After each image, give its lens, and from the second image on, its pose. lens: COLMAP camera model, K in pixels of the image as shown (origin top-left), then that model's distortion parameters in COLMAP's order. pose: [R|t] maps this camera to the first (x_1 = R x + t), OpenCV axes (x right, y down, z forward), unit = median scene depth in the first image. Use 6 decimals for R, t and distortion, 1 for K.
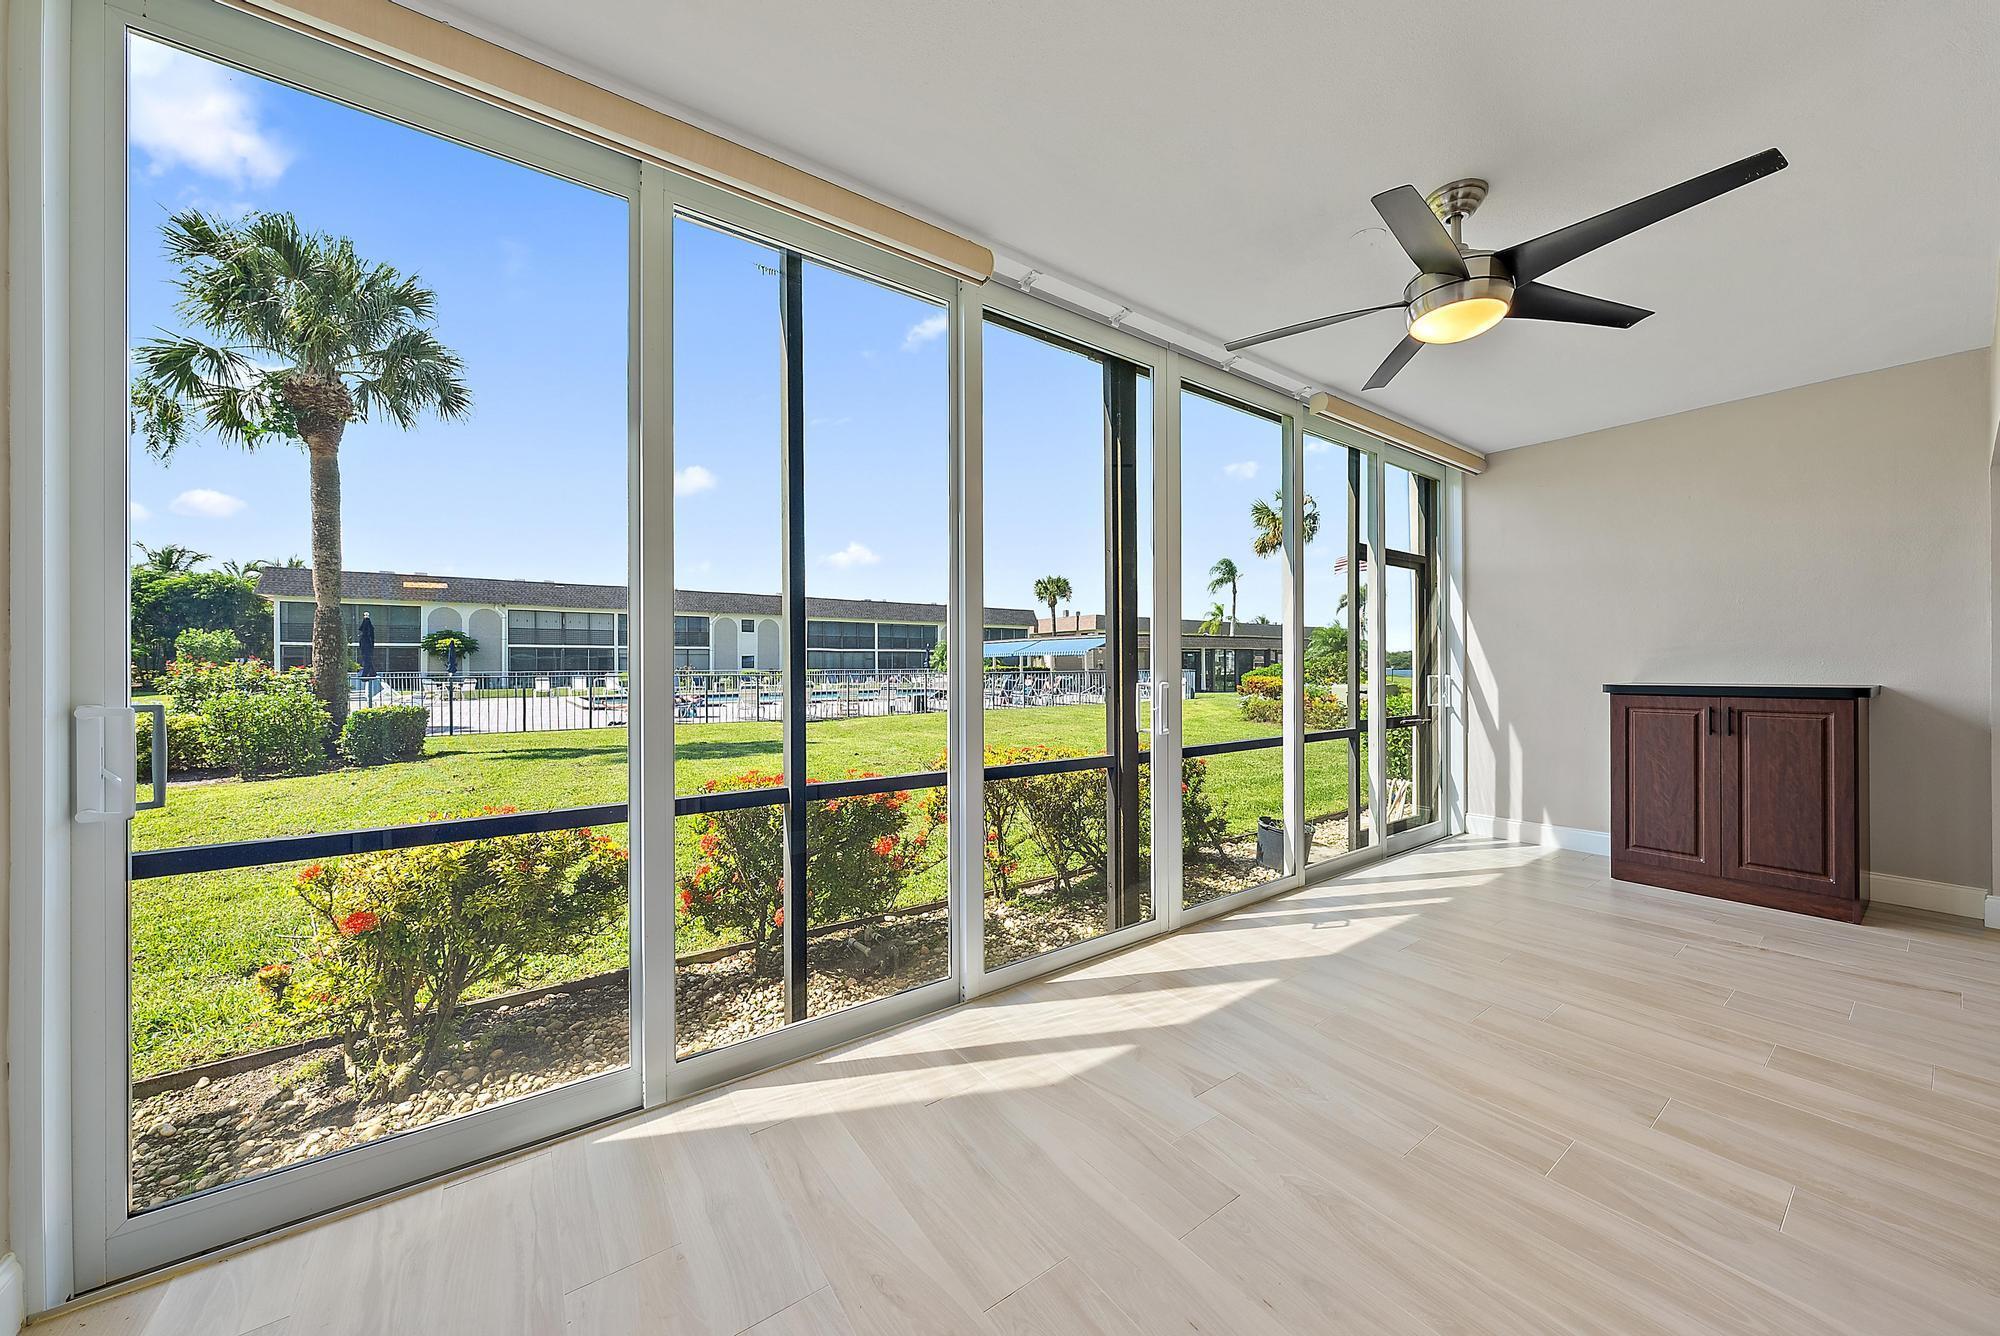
lens RADIAL K [[696.0, 0, 1009.8], [0, 696.0, 665.3], [0, 0, 1]] dist [-0.002431, 0.000339]
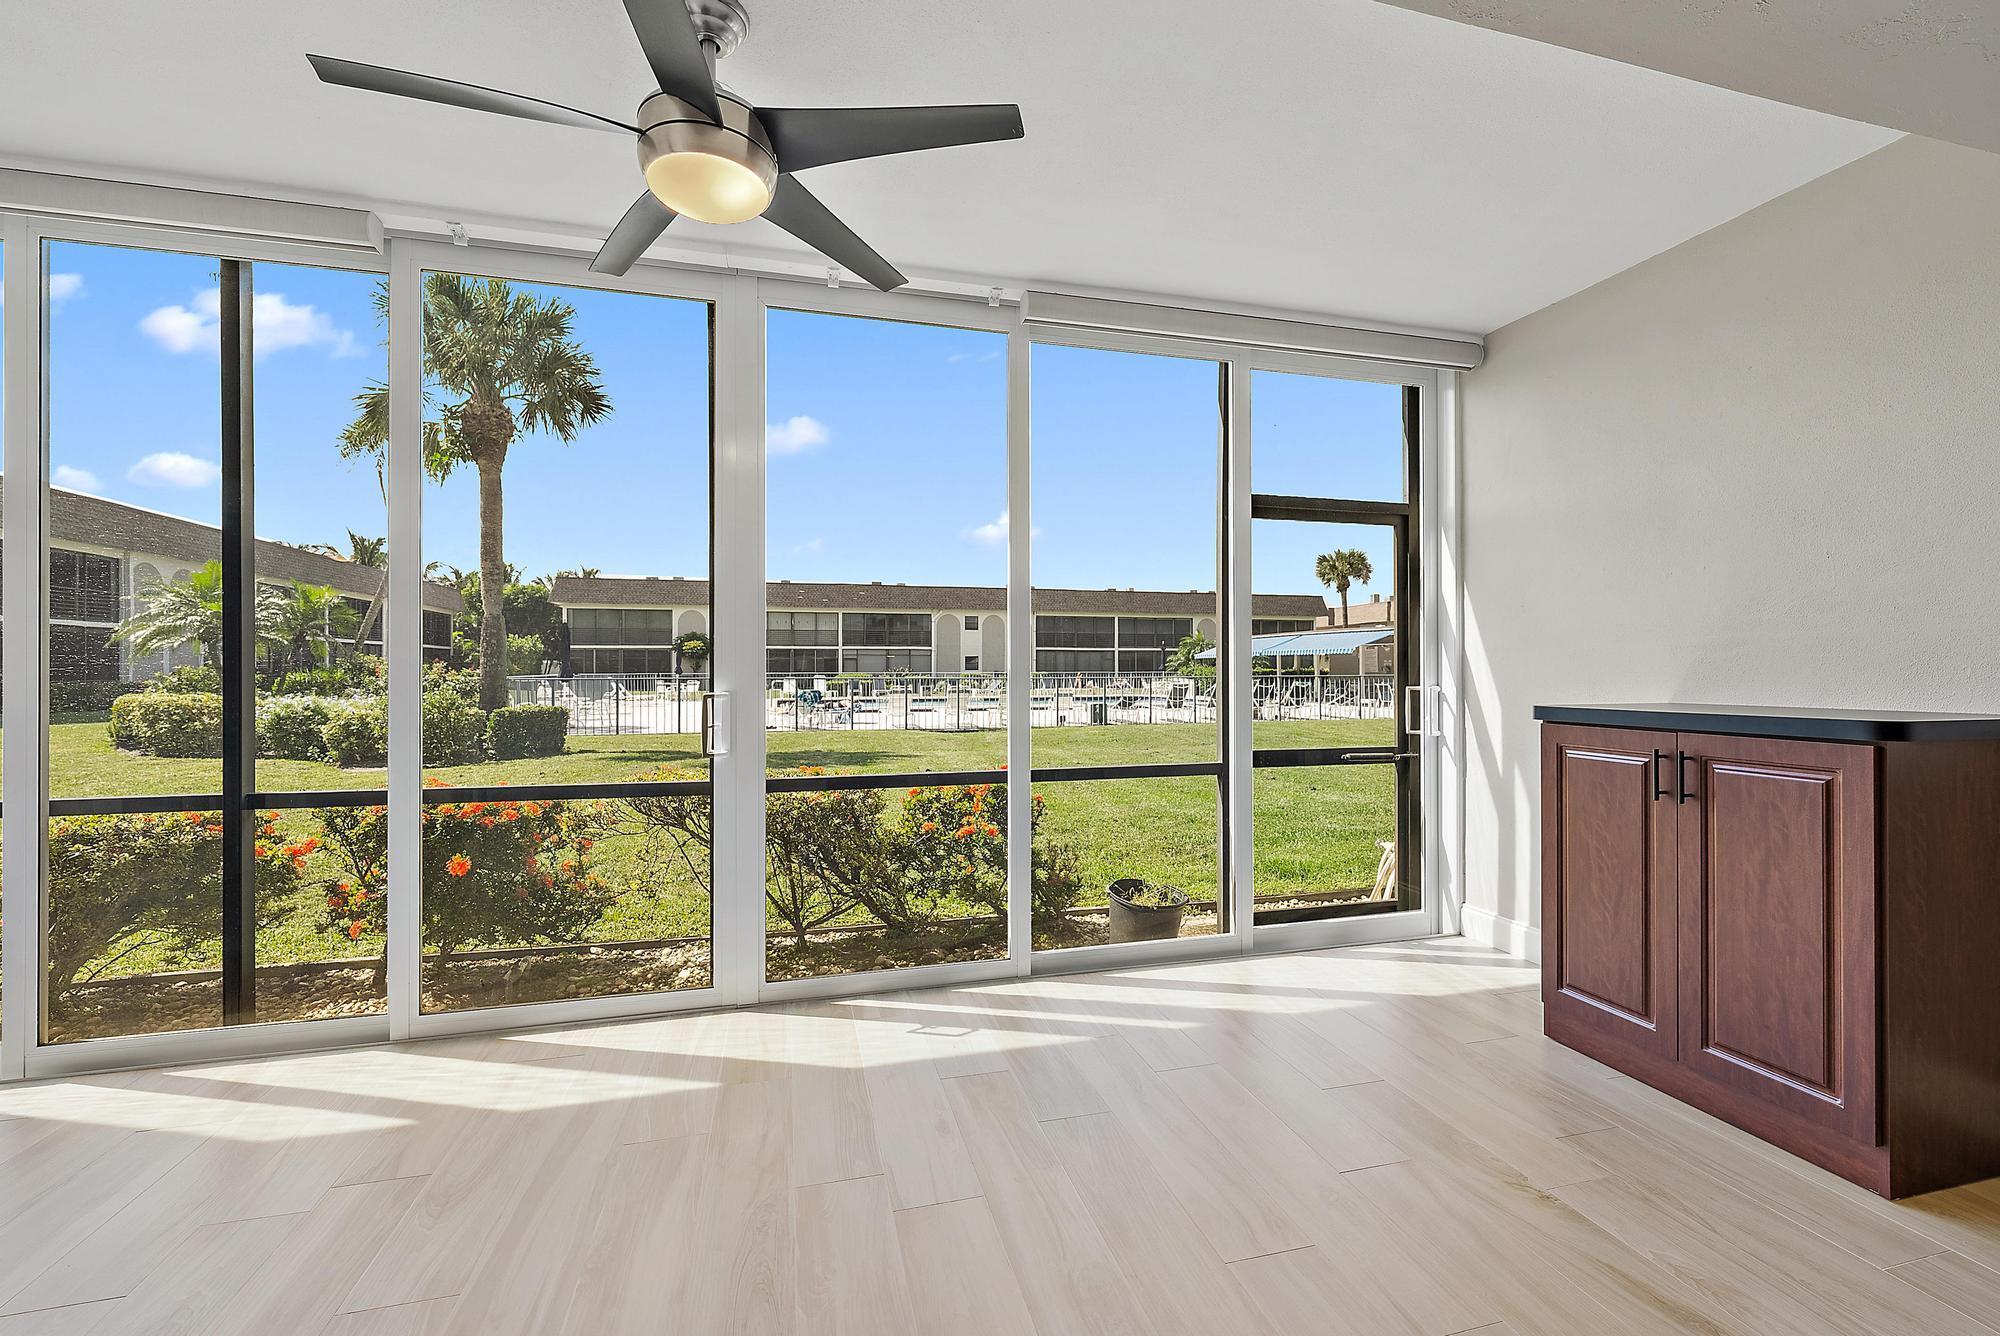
lens RADIAL K [[834.7, 0, 1005.4], [0, 834.7, 663.8], [0, 0, 1]] dist [-0.001248, 0.000332]
pose [[0.933369, 0.000429, -0.358917, 0.243587], [-0.001736, 0.999993, -0.003320, -0.001633], [0.358913, 0.003722, 0.933364, 0.062189]]
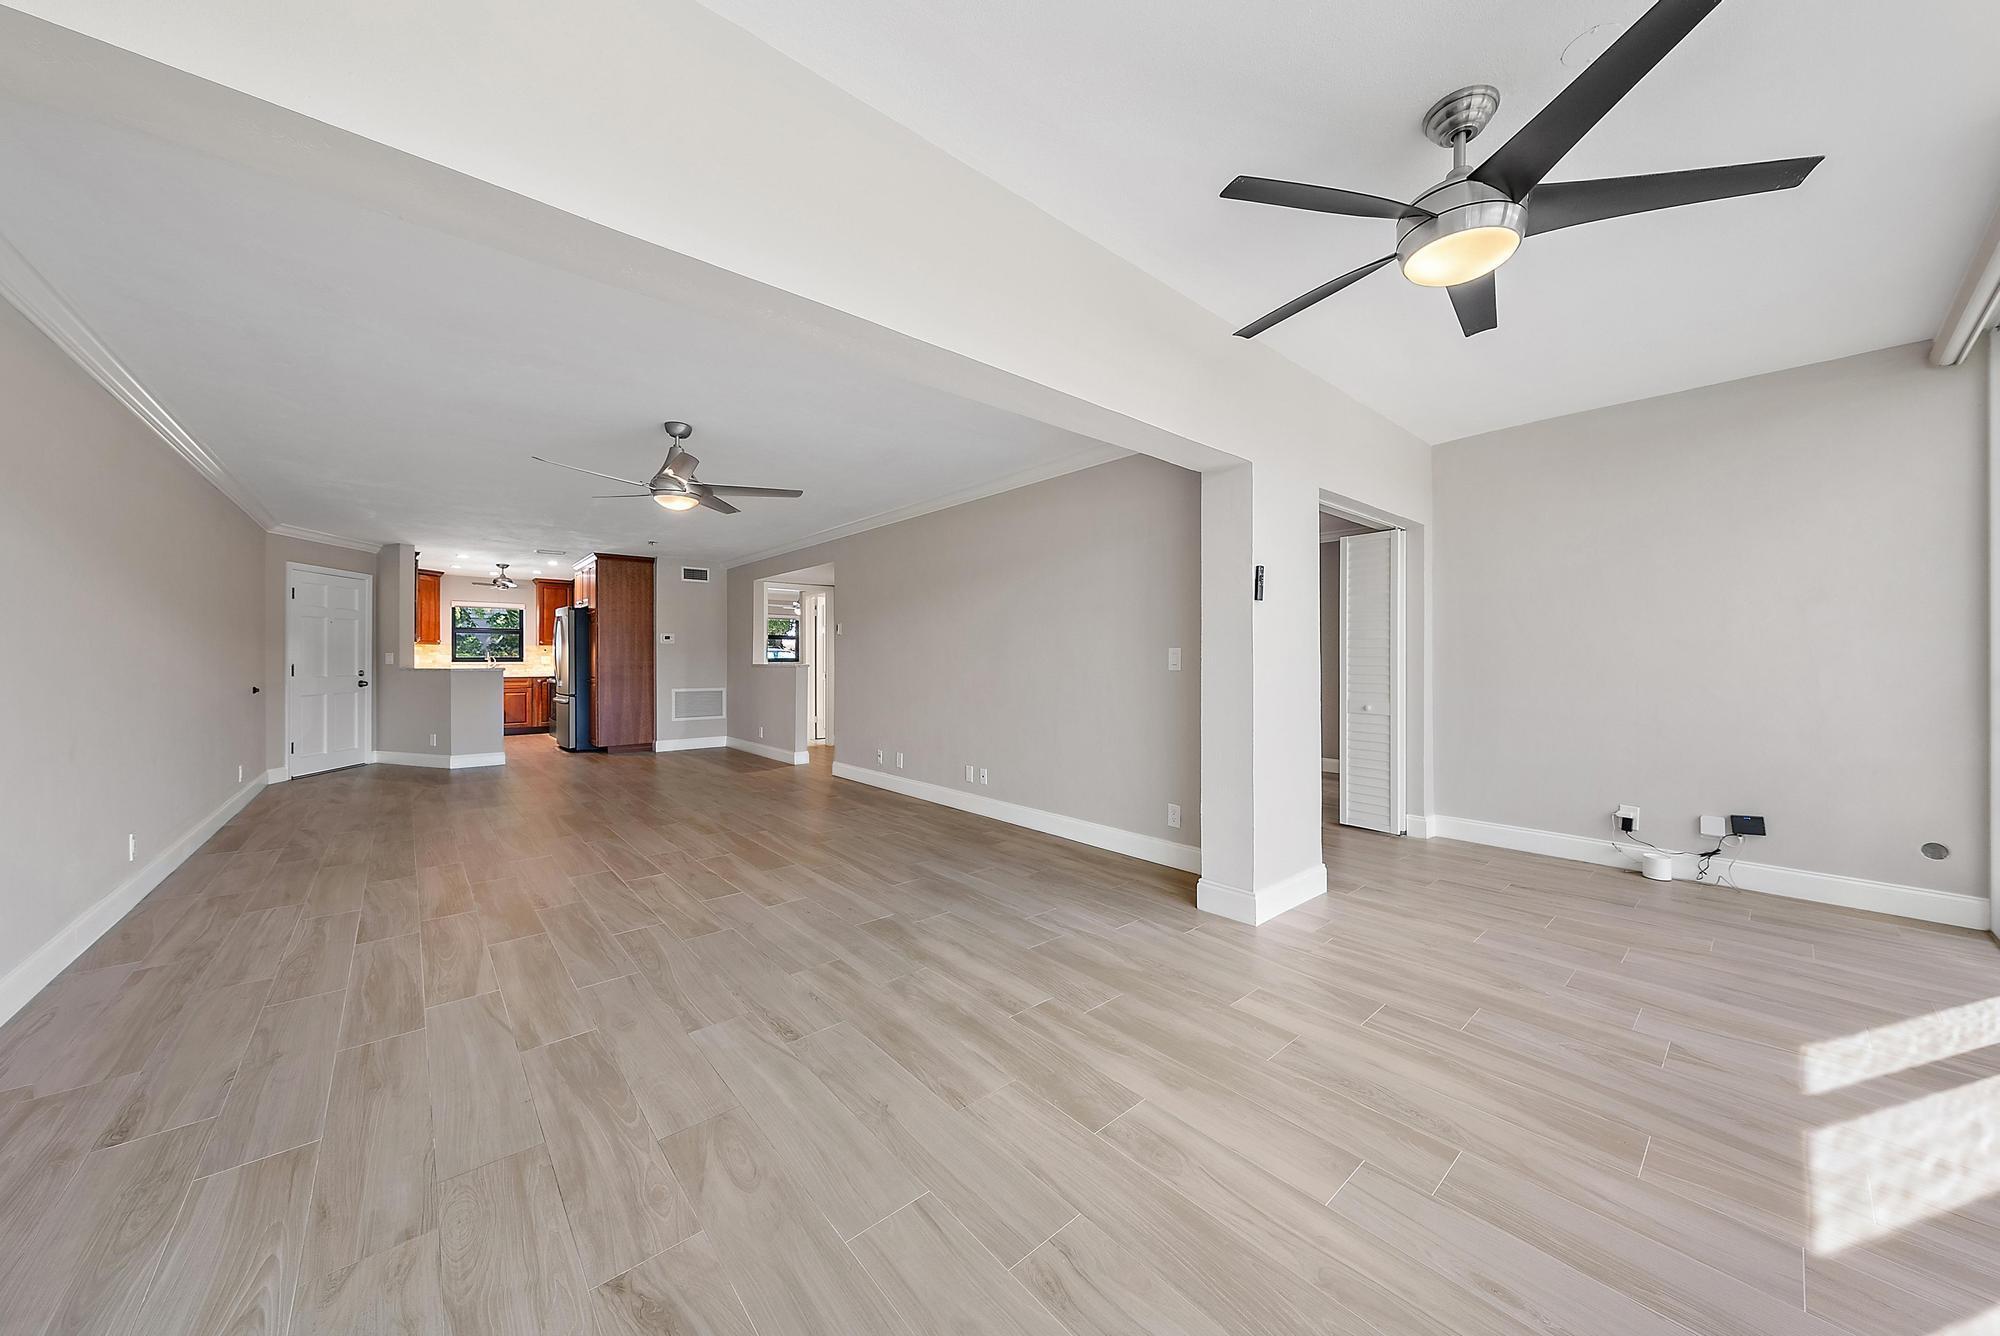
lens RADIAL K [[696.0, 0, 1011.8], [0, 696.0, 658.7], [0, 0, 1]] dist [-0.002431, 0.000339]
pose [[-0.994966, 0.003748, -0.100144, 0.252842], [0.003951, 0.999991, -0.001830, -0.000430], [0.100136, -0.002216, -0.994971, 0.354441]]
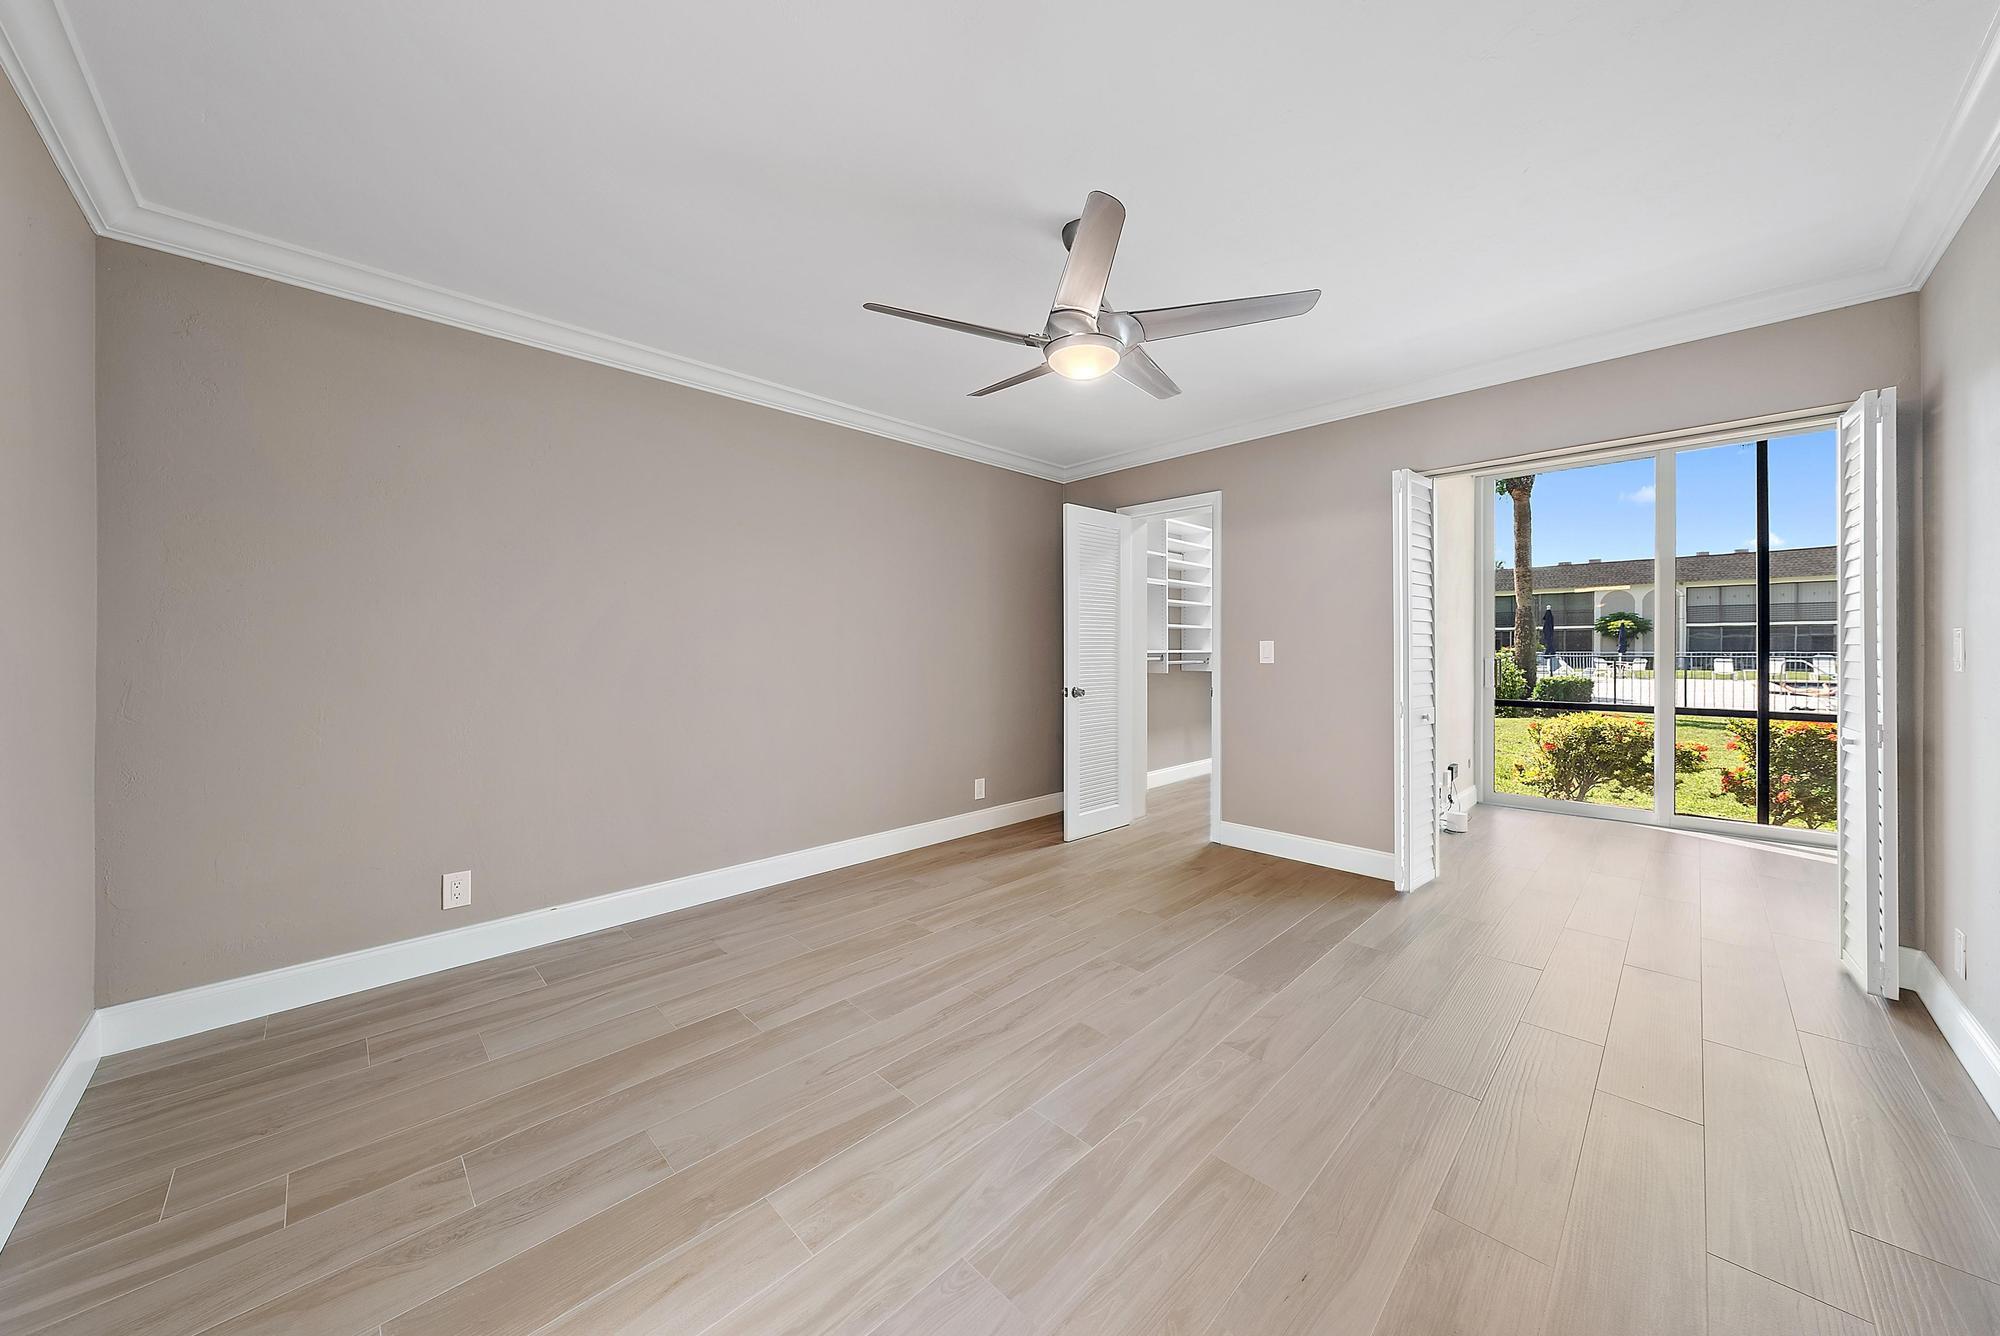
lens RADIAL K [[696.0, 0, 1007.4], [0, 696.0, 646.0], [0, 0, 1]] dist [-0.002431, 0.000339]
pose [[0.163303, 0.000913, -0.986576, 0.263769], [-0.000183, 1.000000, 0.000895, -0.001255], [0.986576, 0.000034, 0.163303, -0.290233]]
